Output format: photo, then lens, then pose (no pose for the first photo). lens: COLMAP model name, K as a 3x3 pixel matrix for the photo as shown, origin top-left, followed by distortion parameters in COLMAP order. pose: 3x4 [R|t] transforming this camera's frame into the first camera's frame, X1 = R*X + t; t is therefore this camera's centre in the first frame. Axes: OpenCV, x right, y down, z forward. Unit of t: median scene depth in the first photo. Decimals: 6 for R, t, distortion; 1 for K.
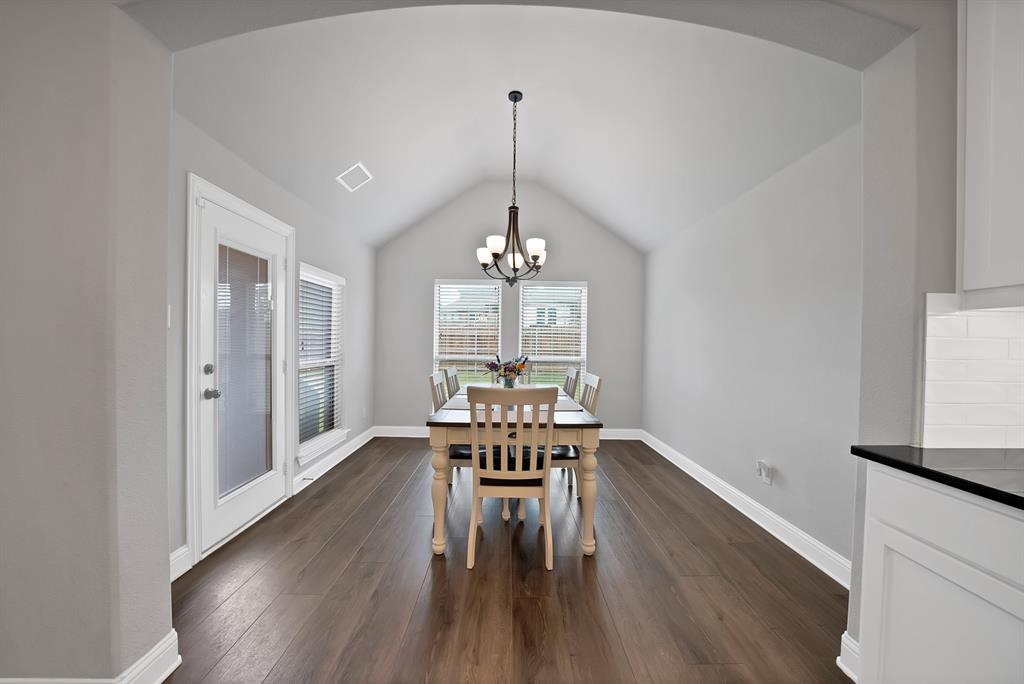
lens RADIAL K [[365.1, 0, 516.6], [0, 365.1, 346.1], [0, 0, 1]] dist [-0.022728, 0.000050]
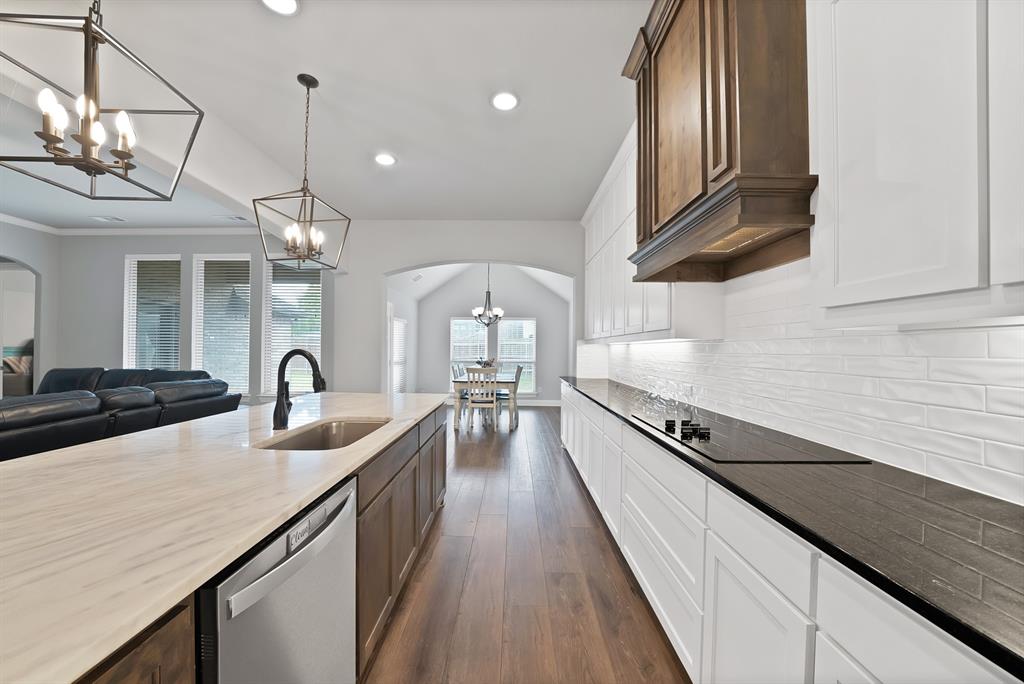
lens RADIAL K [[365.1, 0, 516.6], [0, 365.1, 346.1], [0, 0, 1]] dist [-0.022728, 0.000050]
pose [[0.999810, -0.006918, -0.018207, 0.220003], [0.006546, 0.999771, -0.020394, -0.002267], [0.018344, 0.020270, 0.999626, -1.314005]]
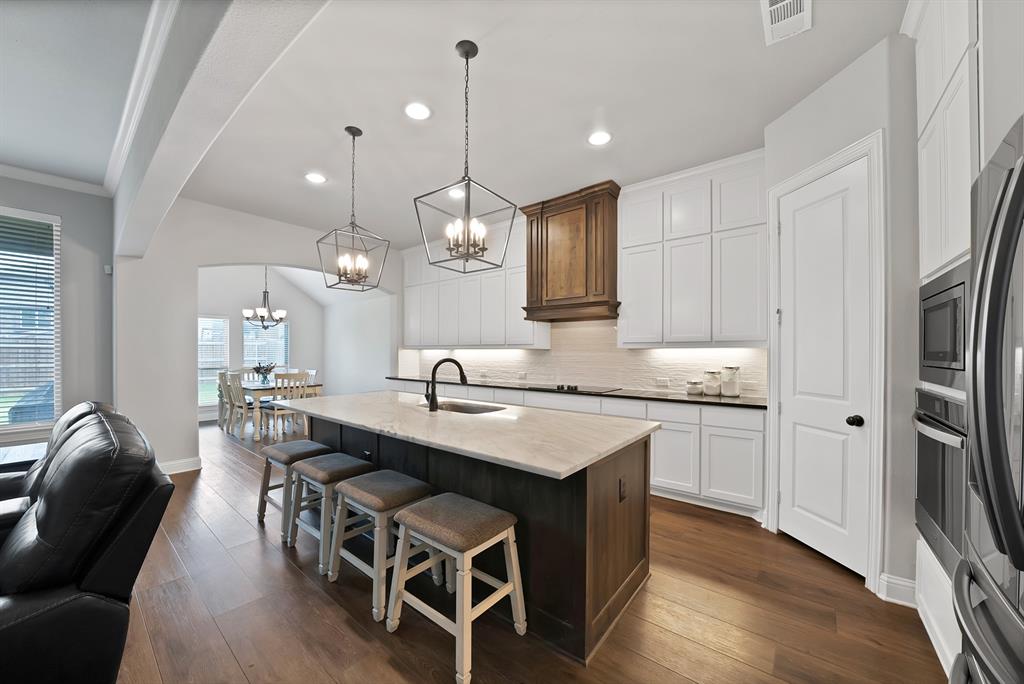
lens RADIAL K [[367.5, 0, 507.3], [0, 367.5, 344.8], [0, 0, 1]] dist [-0.019269, 0.000127]
pose [[0.641044, -0.001772, 0.767502, -0.773369], [0.016610, 0.999795, -0.011565, -0.034999], [-0.767324, 0.020162, 0.640942, -1.460285]]
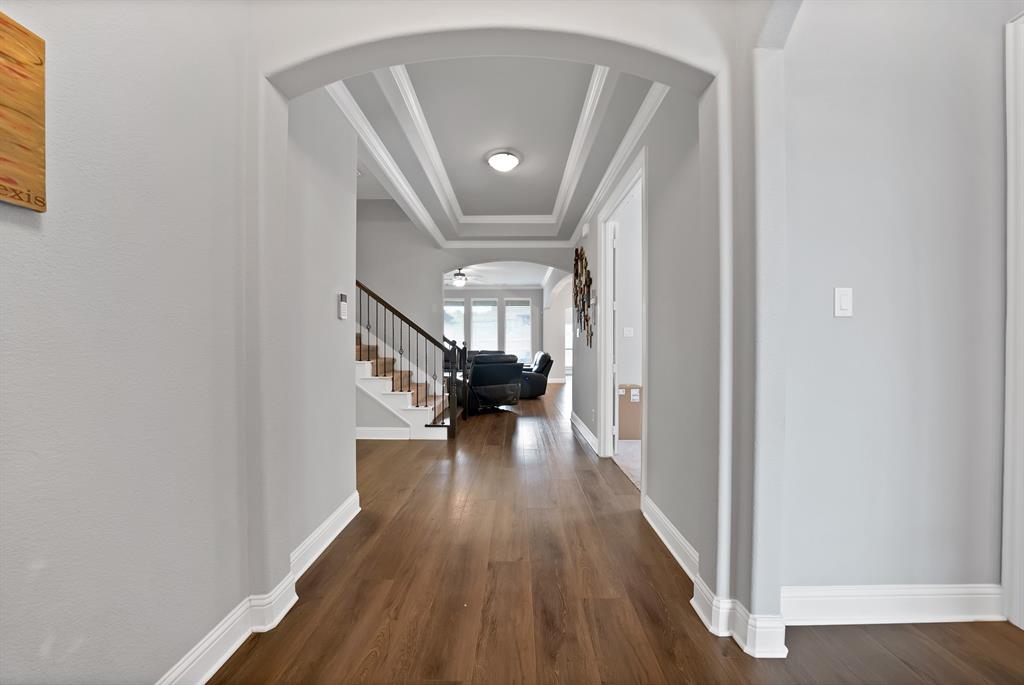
lens RADIAL K [[361.3, 0, 516.7], [0, 361.3, 346.9], [0, 0, 1]] dist [-0.027286, 0.000149]
pose [[0.999575, -0.014905, -0.025039, -0.893014], [0.014807, 0.999882, -0.004120, 0.042414], [0.025098, 0.003747, 0.999678, -3.568118]]
